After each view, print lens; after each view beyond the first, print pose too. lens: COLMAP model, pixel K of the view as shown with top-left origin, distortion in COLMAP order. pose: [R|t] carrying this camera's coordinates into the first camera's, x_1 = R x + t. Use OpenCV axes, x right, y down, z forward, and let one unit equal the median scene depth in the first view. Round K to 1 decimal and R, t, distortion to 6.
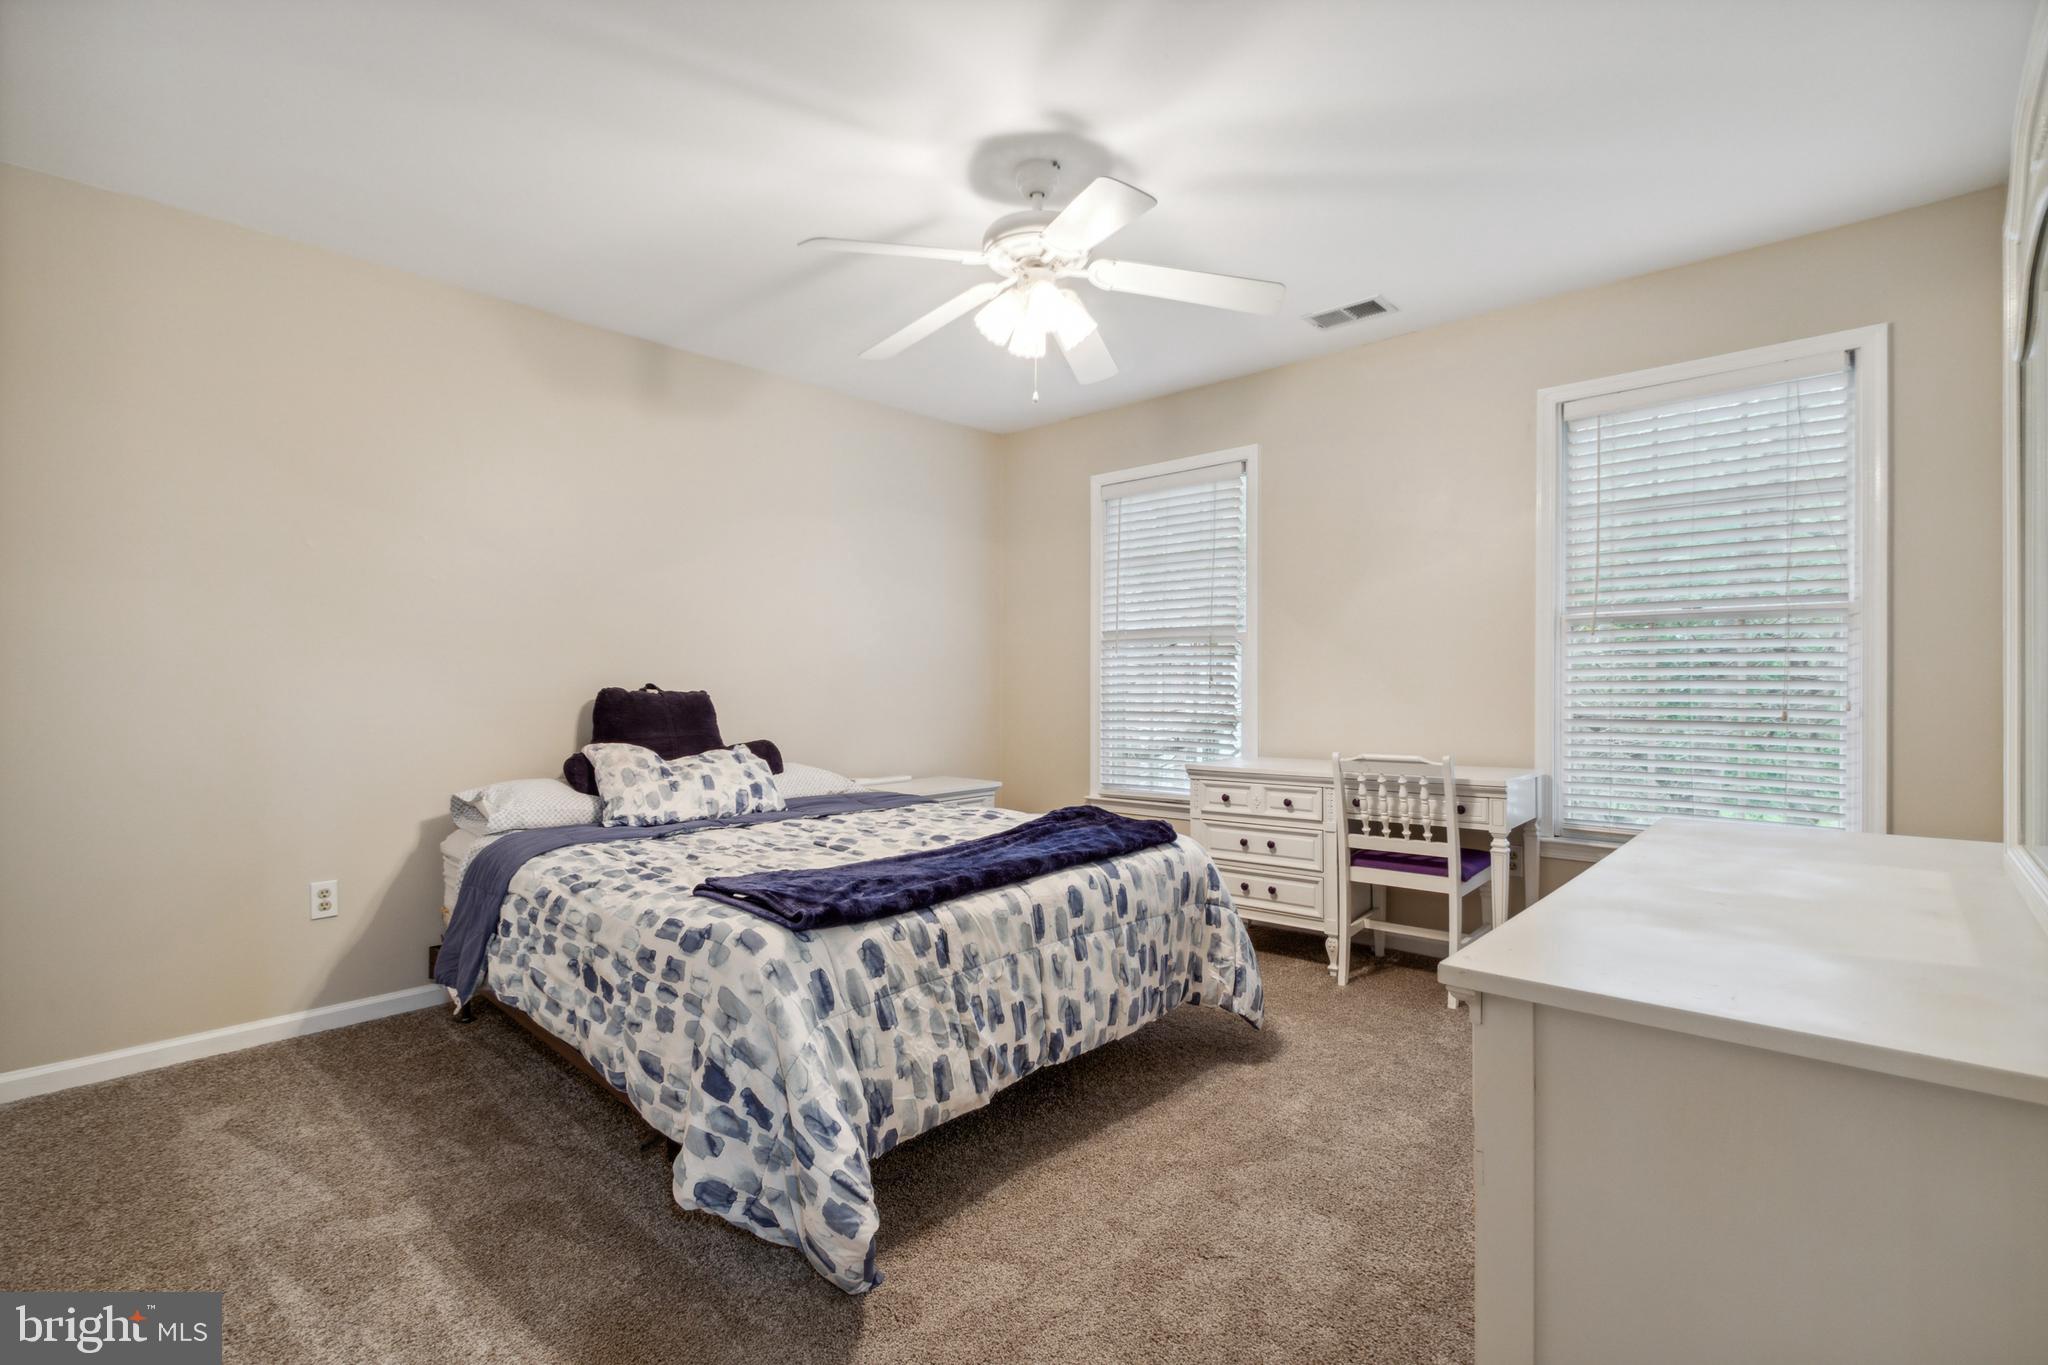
lens RADIAL K [[949.5, 0, 1024.1], [0, 949.5, 682.4], [0, 0, 1]] dist [-0.000850, -0.002112]
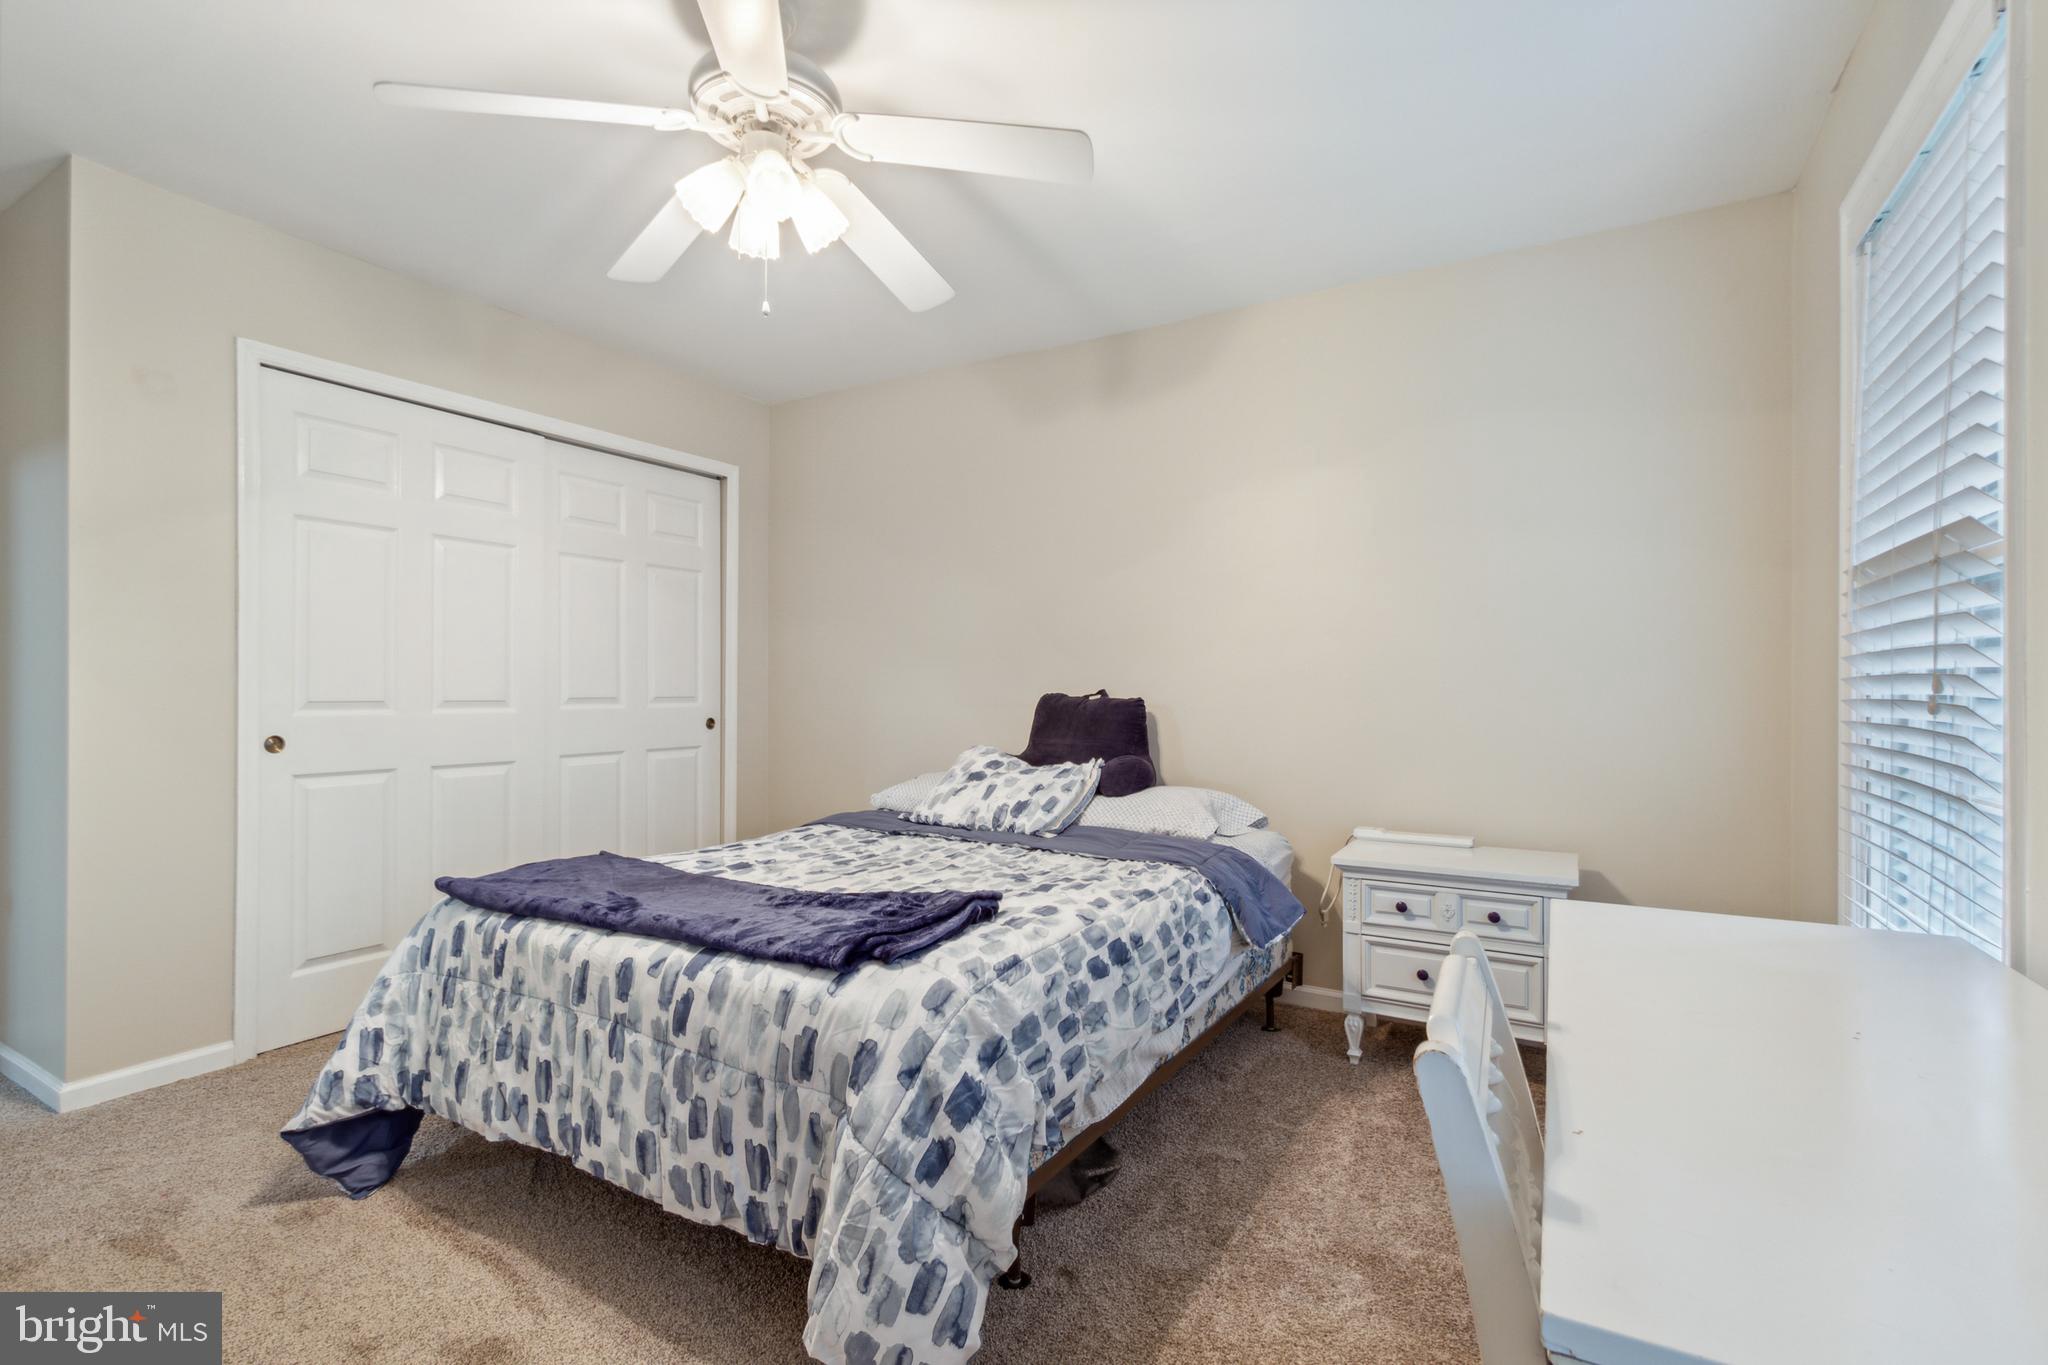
lens RADIAL K [[949.5, 0, 1024.9], [0, 949.5, 684.6], [0, 0, 1]] dist [-0.000850, -0.002112]
pose [[0.201175, -0.001065, -0.979555, 0.842432], [-0.001918, 0.999997, -0.001481, -0.003788], [0.979554, 0.002176, 0.201172, 1.137405]]
